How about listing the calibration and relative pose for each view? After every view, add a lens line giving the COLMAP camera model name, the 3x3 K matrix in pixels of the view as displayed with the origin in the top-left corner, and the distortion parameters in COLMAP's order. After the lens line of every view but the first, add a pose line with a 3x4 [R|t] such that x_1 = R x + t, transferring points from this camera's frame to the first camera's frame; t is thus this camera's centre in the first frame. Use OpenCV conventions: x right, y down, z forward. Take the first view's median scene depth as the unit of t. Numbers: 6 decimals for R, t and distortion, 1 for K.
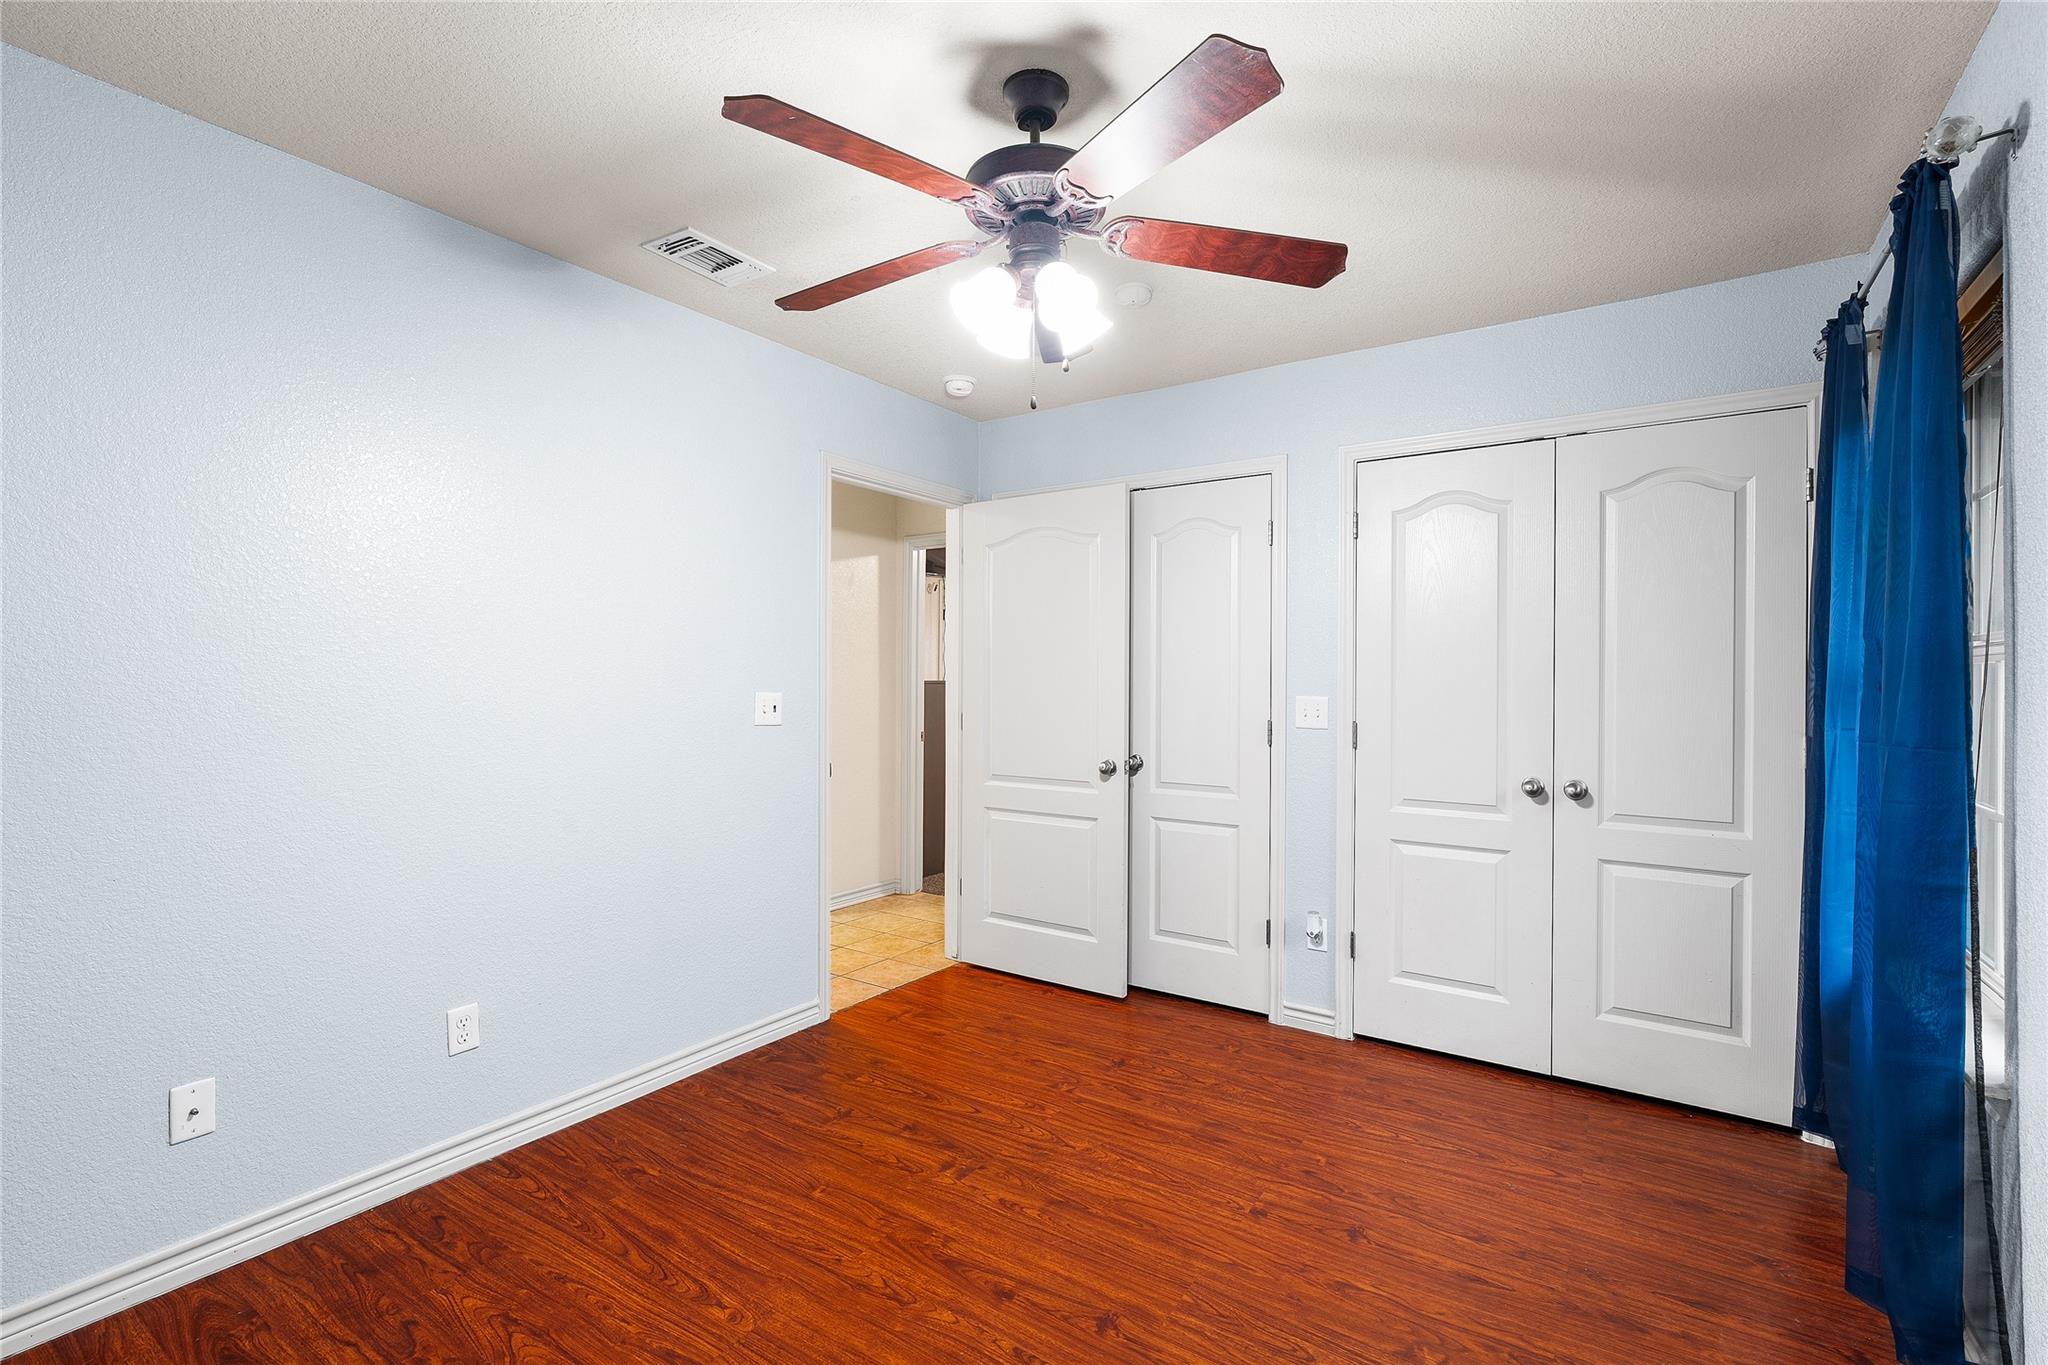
lens RADIAL K [[936.9, 0, 1021.7], [0, 936.9, 681.9], [0, 0, 1]] dist [-0.001750, -0.000329]
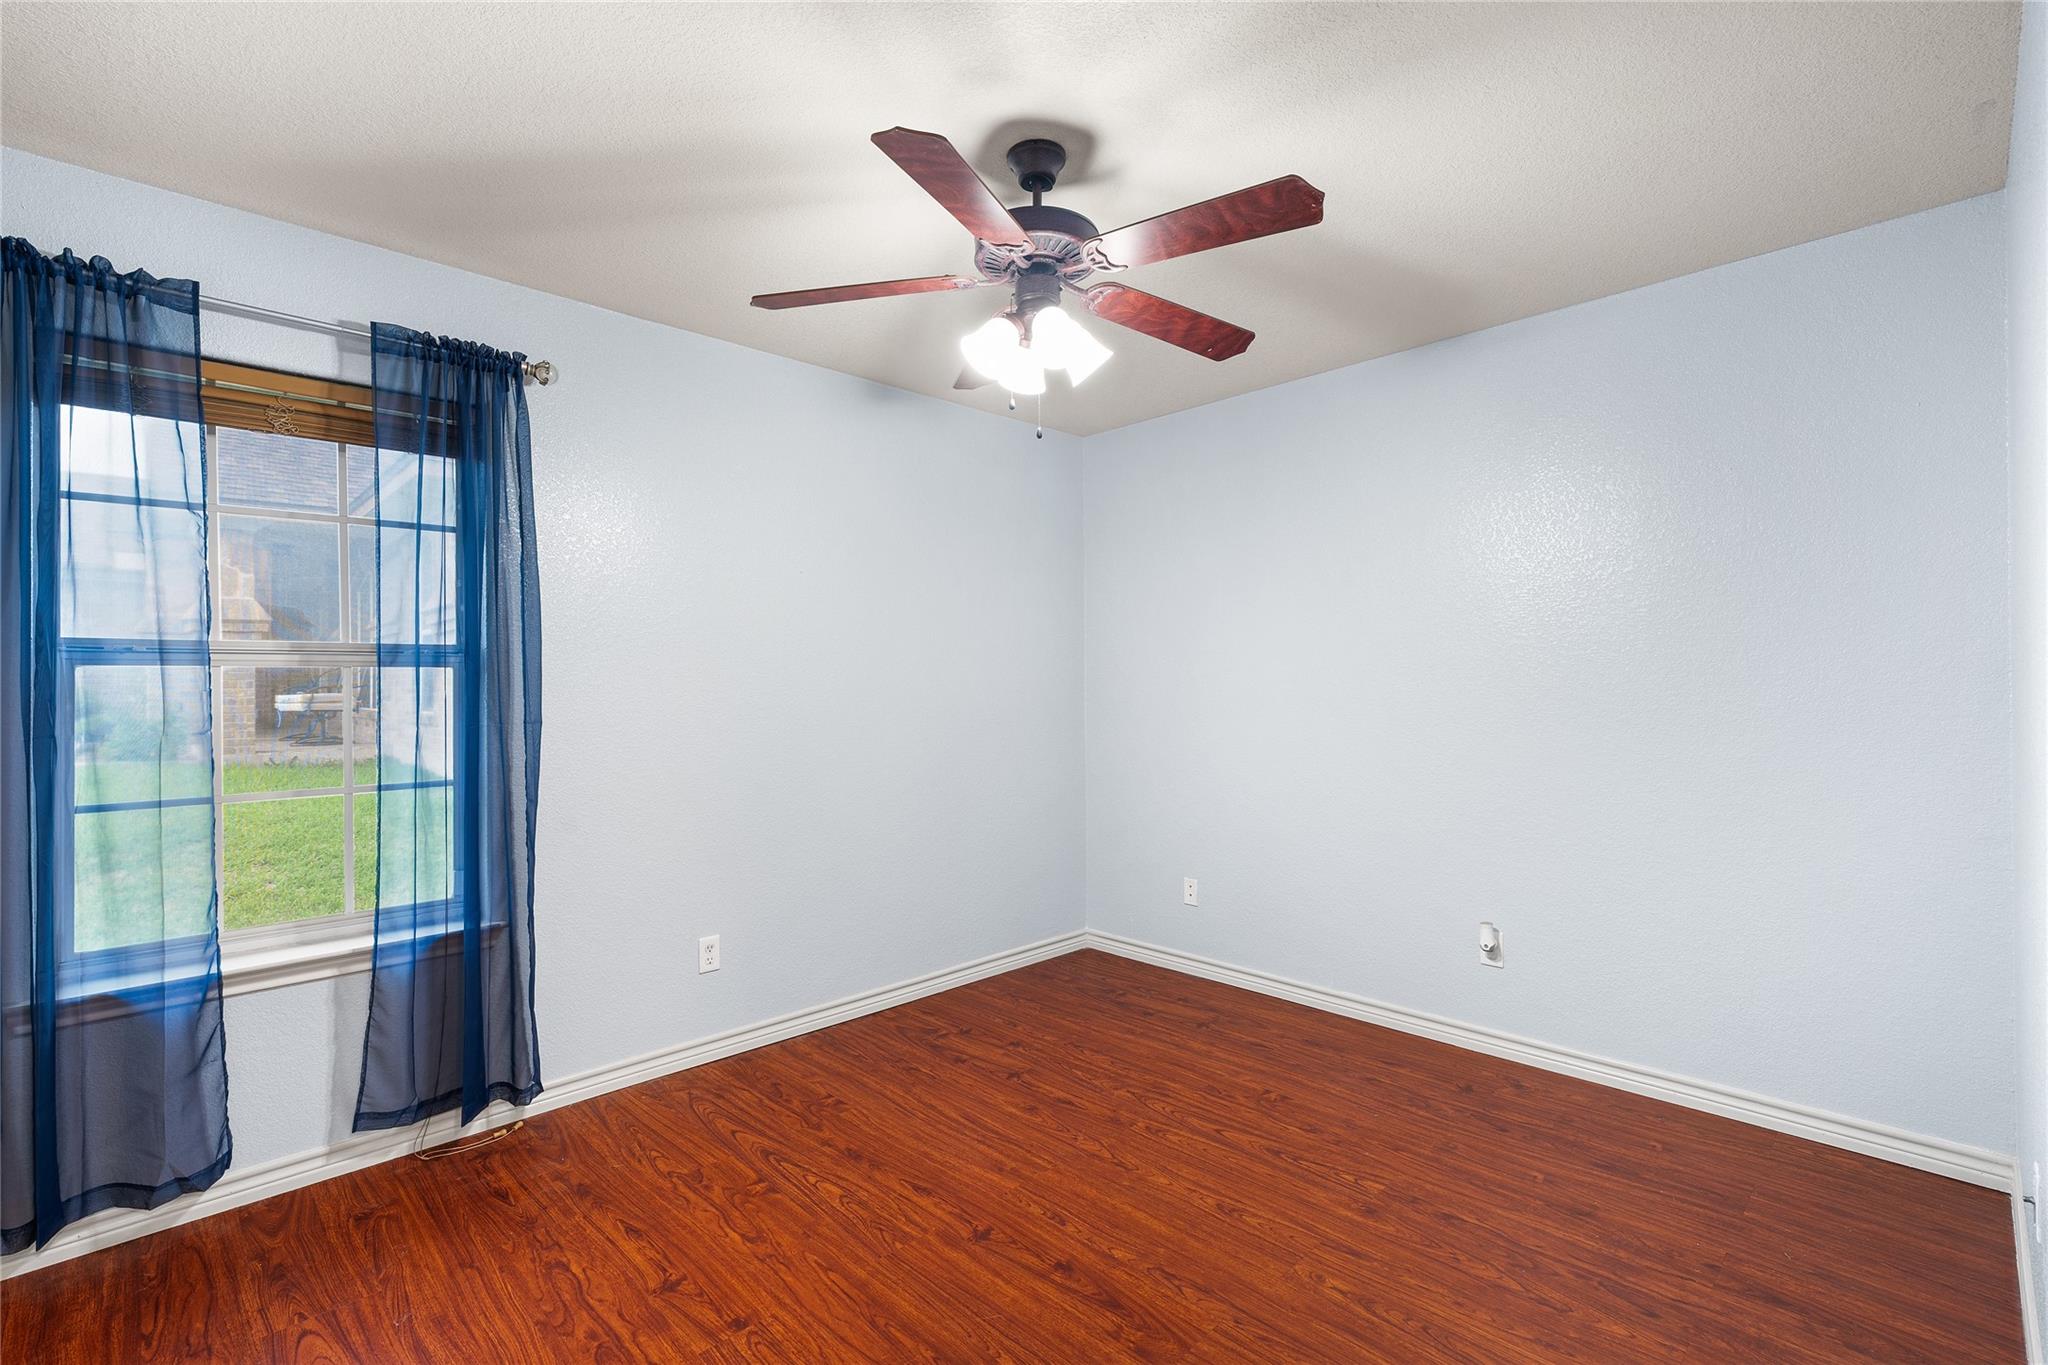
lens RADIAL K [[936.9, 0, 1026.2], [0, 936.9, 686.5], [0, 0, 1]] dist [-0.001750, -0.000329]
pose [[-0.981144, 0.001298, 0.193273, -0.176429], [0.002588, 0.999976, 0.006421, -0.001323], [-0.193260, 0.006800, -0.981124, 1.978638]]
